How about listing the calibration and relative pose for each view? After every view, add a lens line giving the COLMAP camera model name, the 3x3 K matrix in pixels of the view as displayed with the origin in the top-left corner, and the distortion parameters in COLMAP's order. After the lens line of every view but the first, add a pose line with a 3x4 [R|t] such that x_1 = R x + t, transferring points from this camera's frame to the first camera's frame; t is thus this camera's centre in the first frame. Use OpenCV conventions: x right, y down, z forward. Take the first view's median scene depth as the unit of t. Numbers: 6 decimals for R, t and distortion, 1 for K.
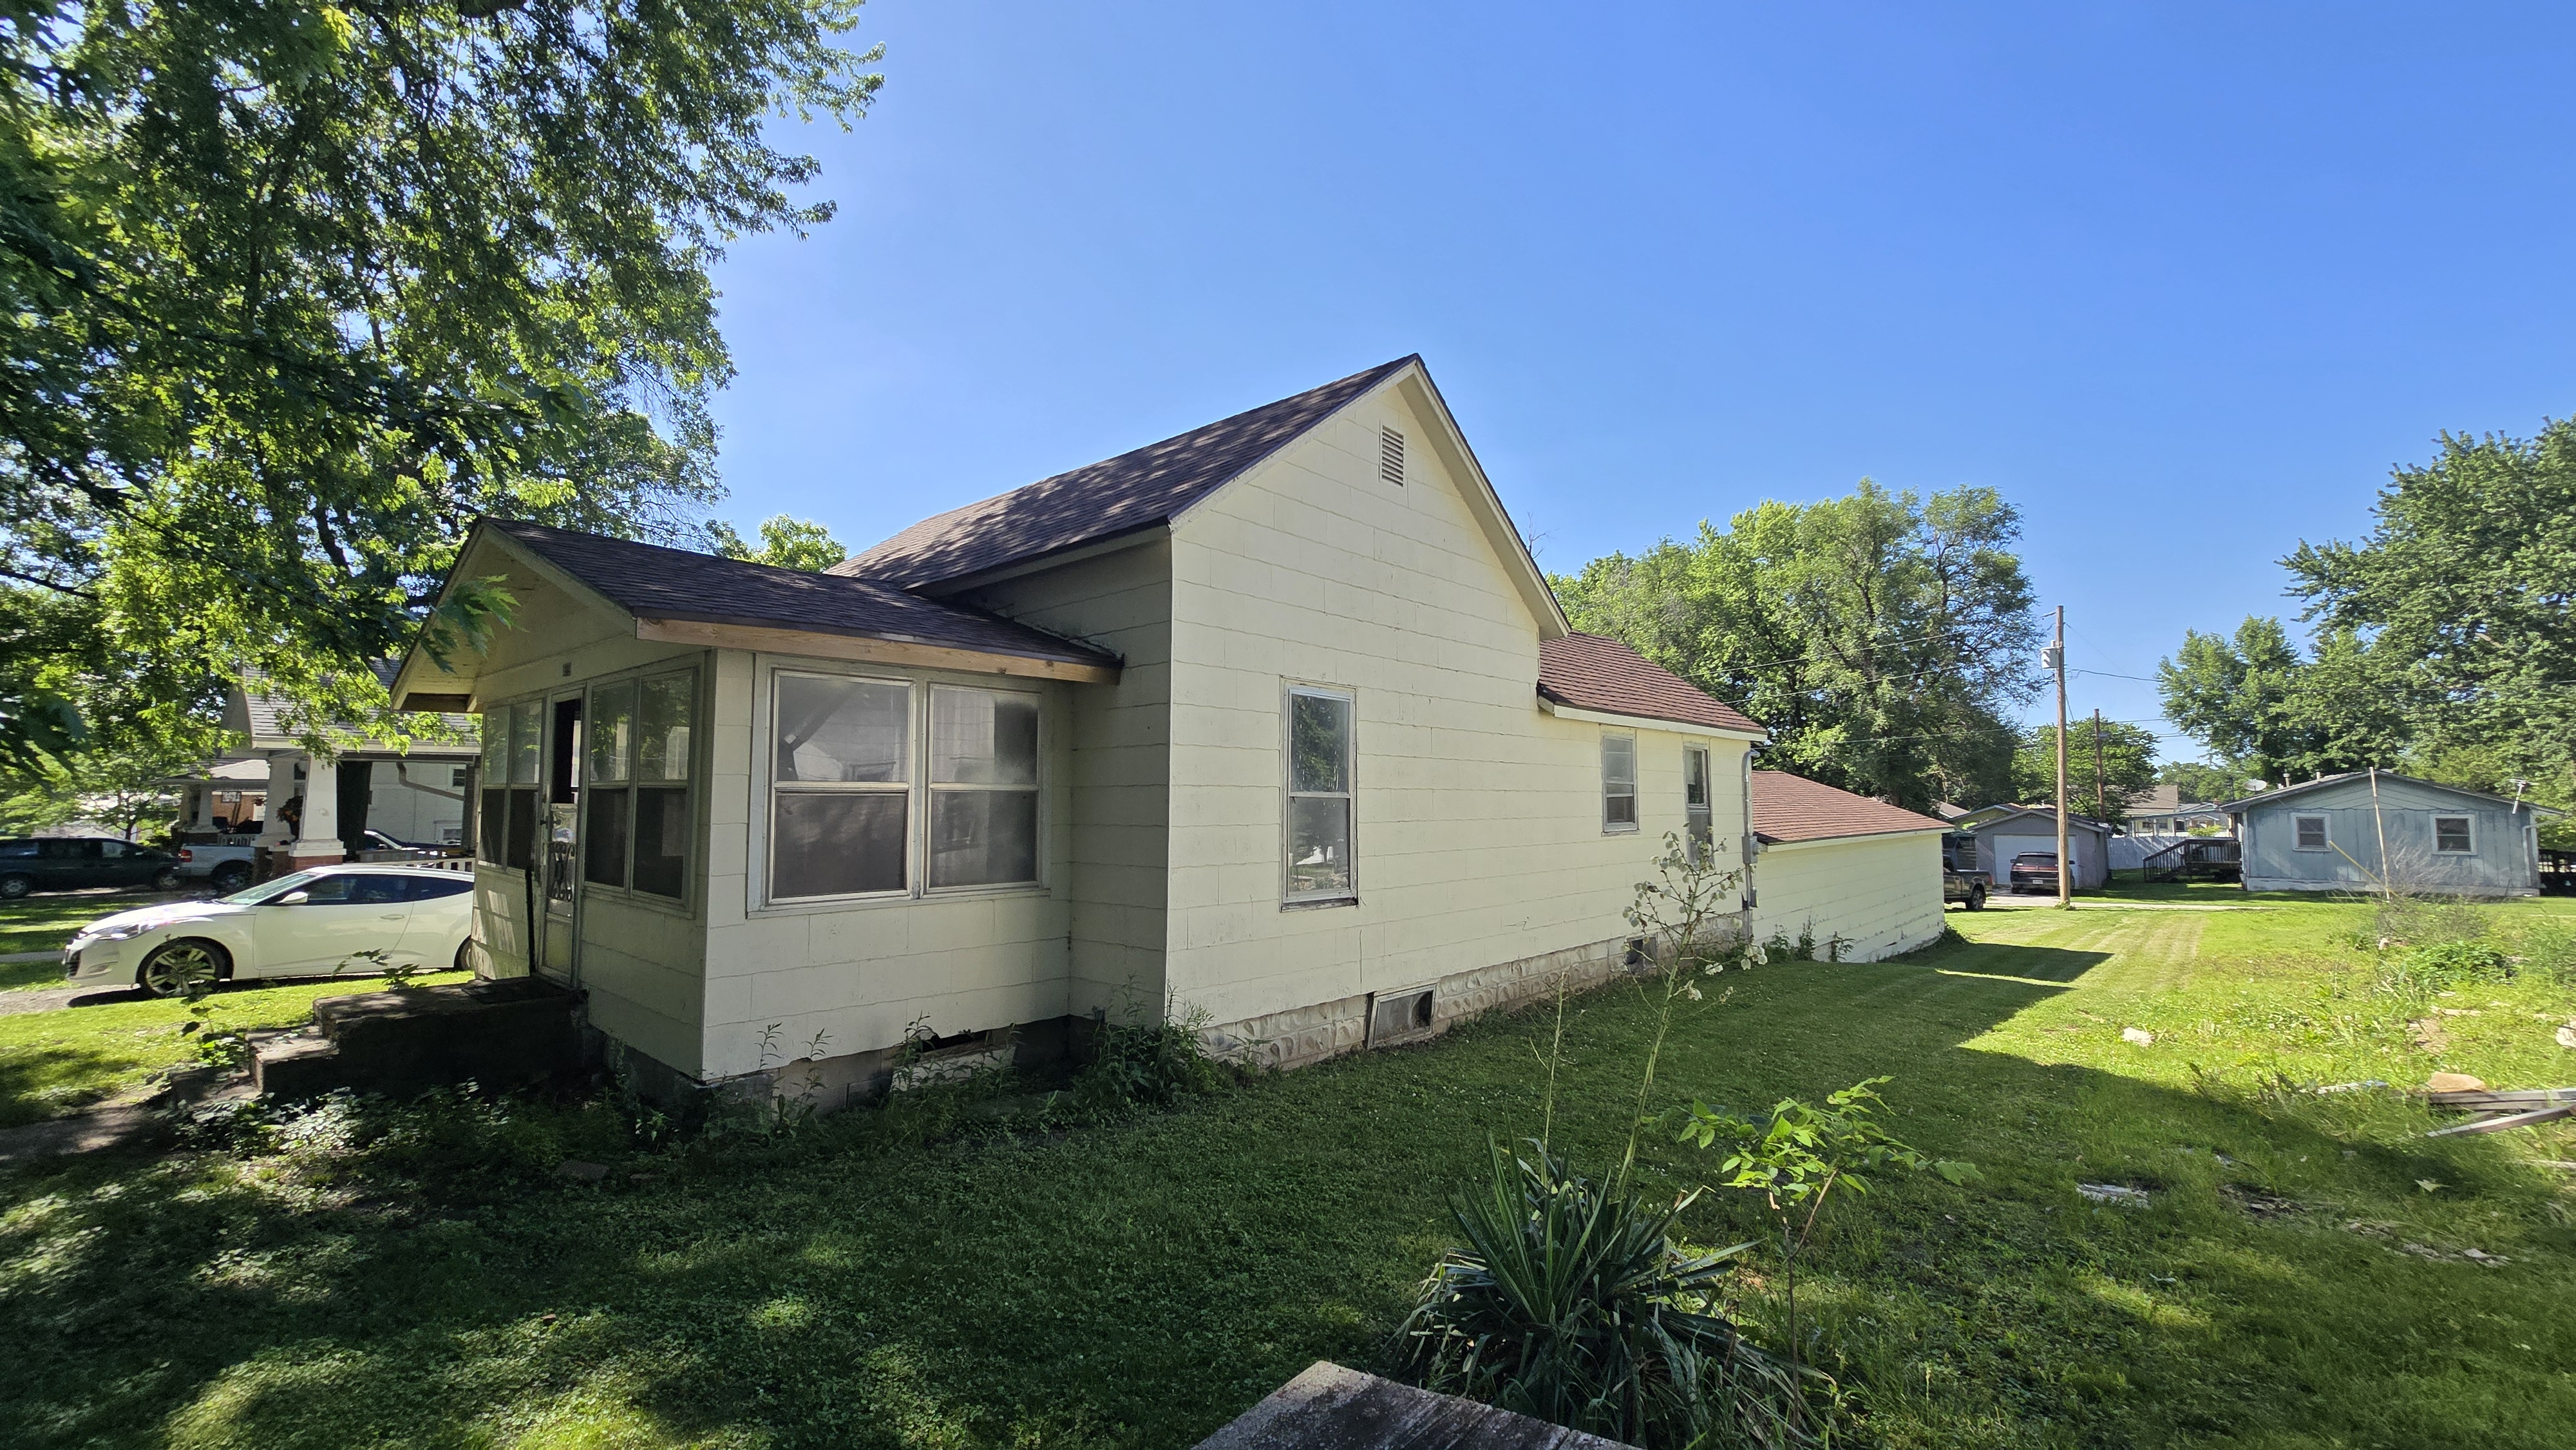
lens RADIAL K [[1049.4, 0, 1295.2], [0, 1049.4, 720.5], [0, 0, 1]] dist [-0.002959, -0.000212]
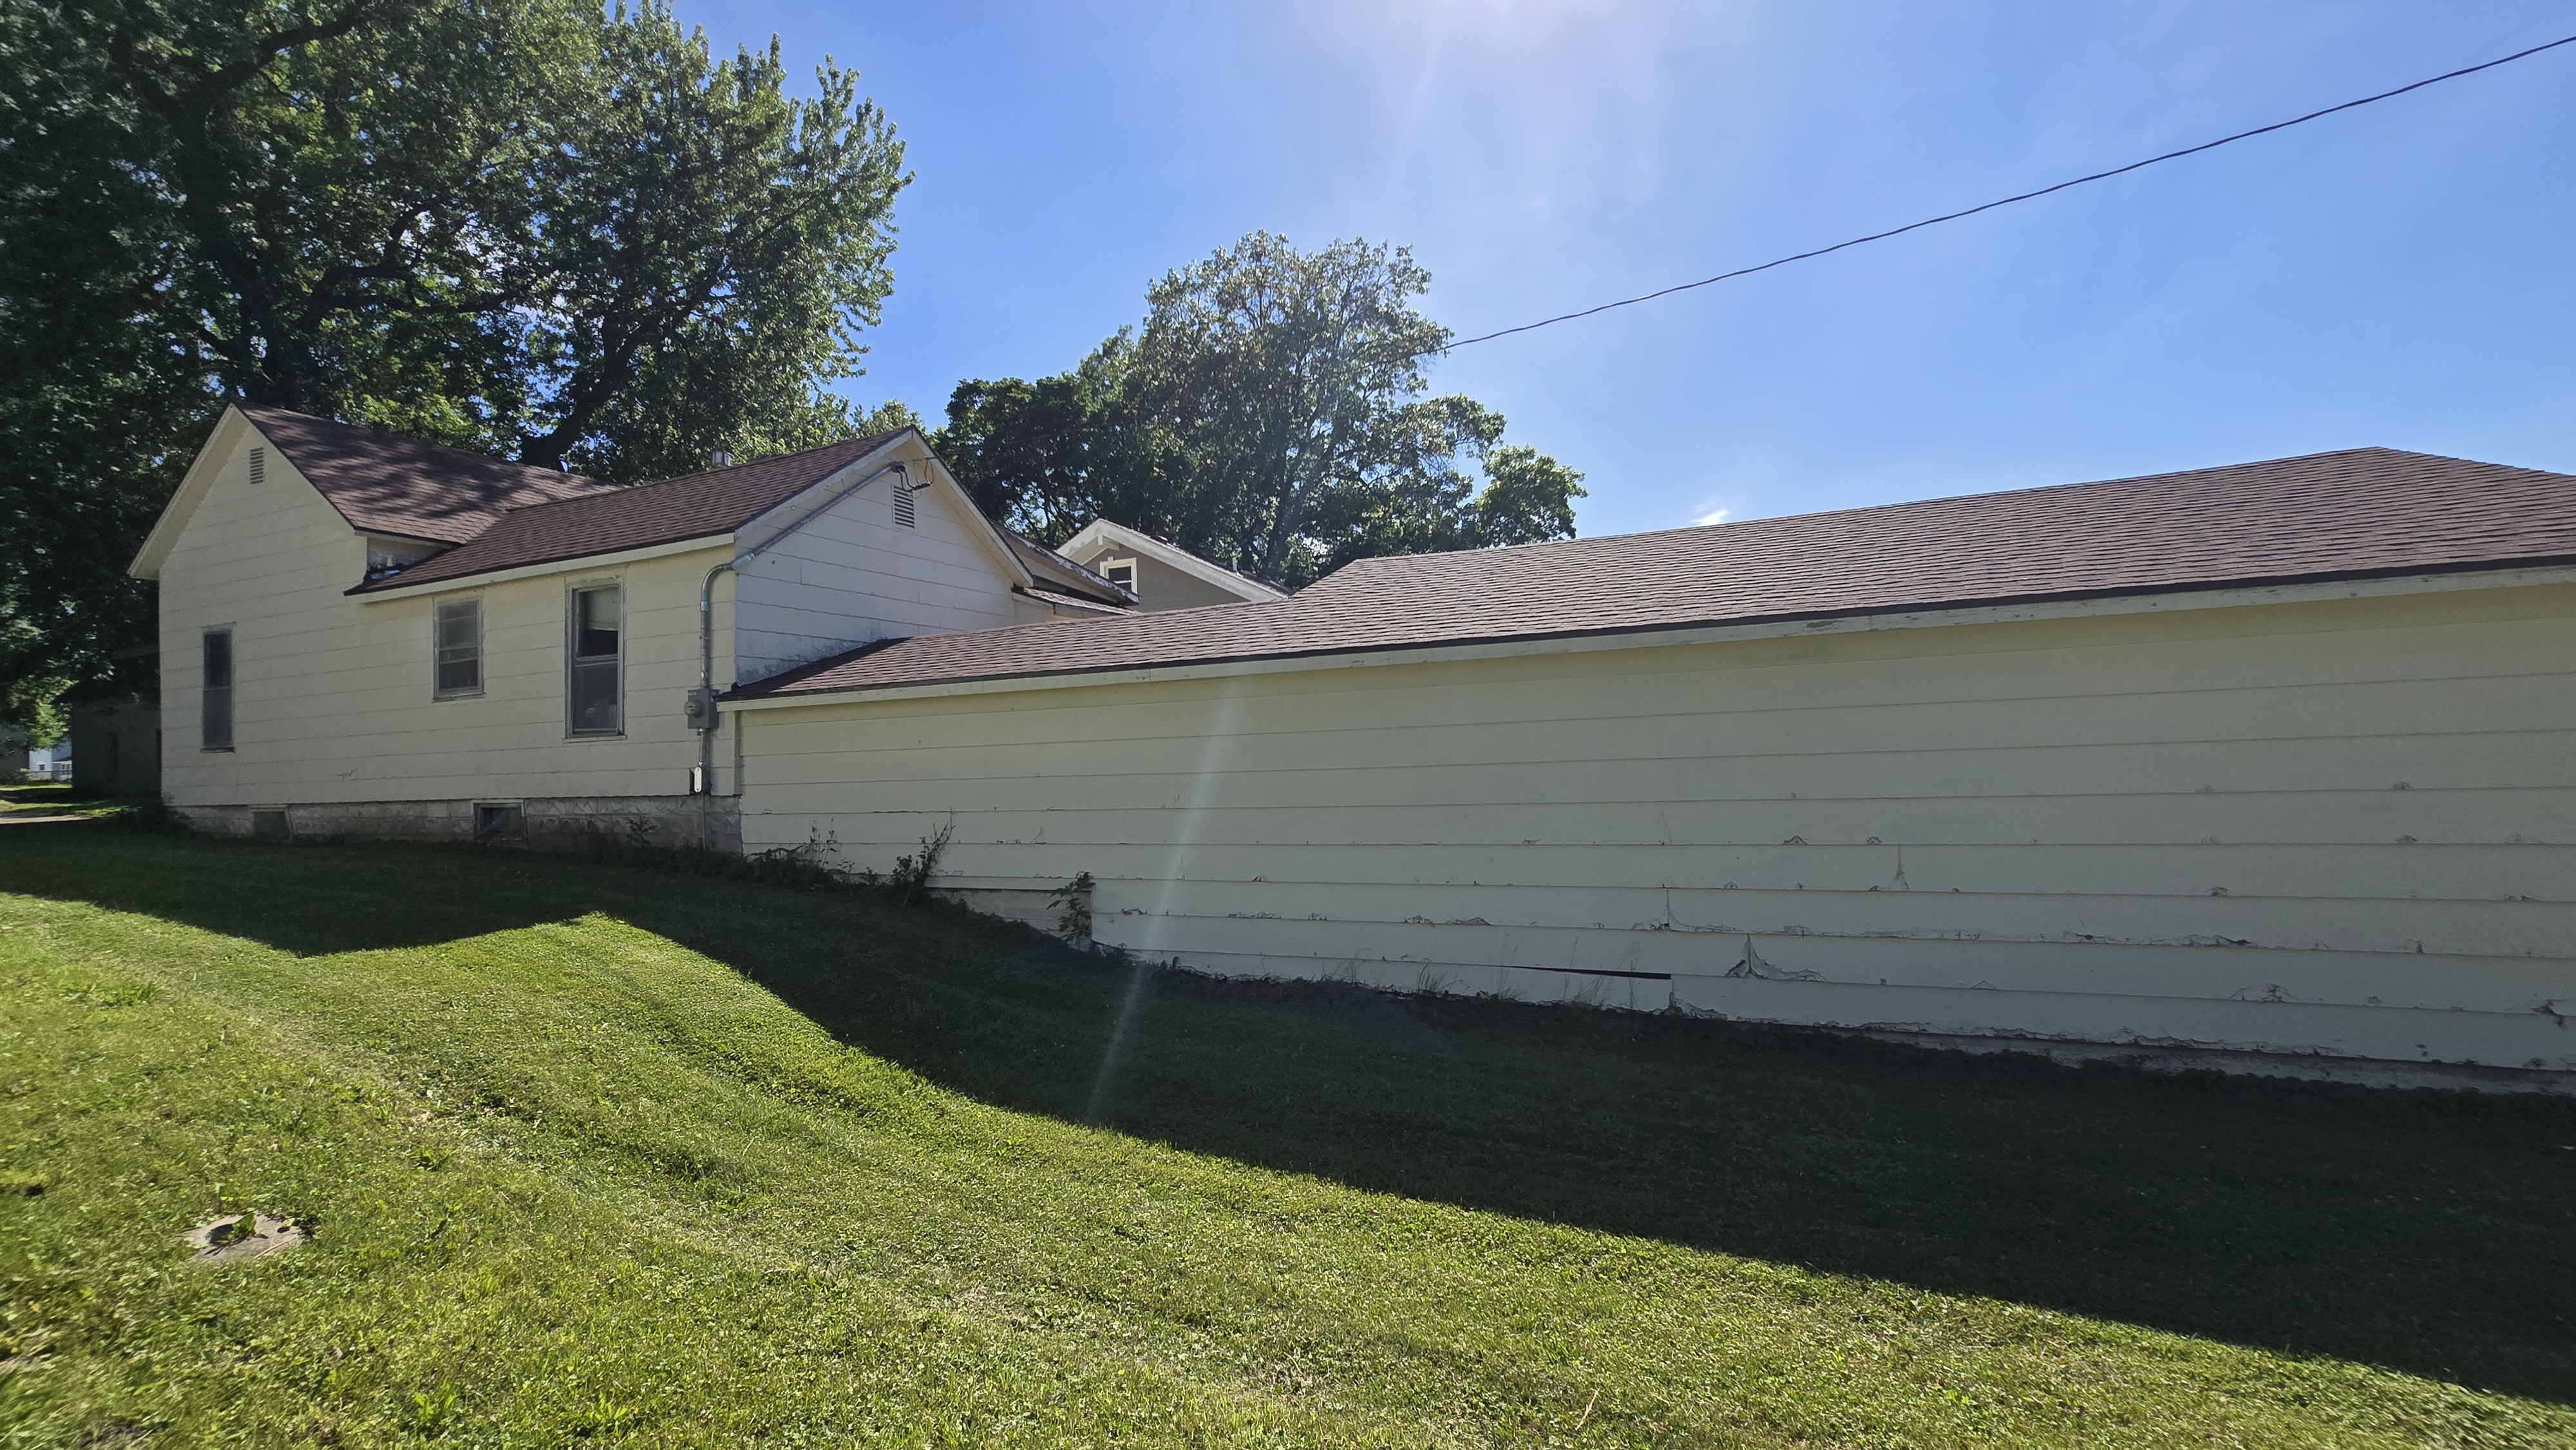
lens RADIAL K [[1049.4, 0, 1295.2], [0, 1049.4, 720.5], [0, 0, 1]] dist [-0.002959, -0.000212]
pose [[0.299113, -0.054721, -0.952647, 1.763953], [0.093446, 0.995235, -0.027827, 0.272215], [0.949631, -0.080698, 0.302801, 1.720776]]
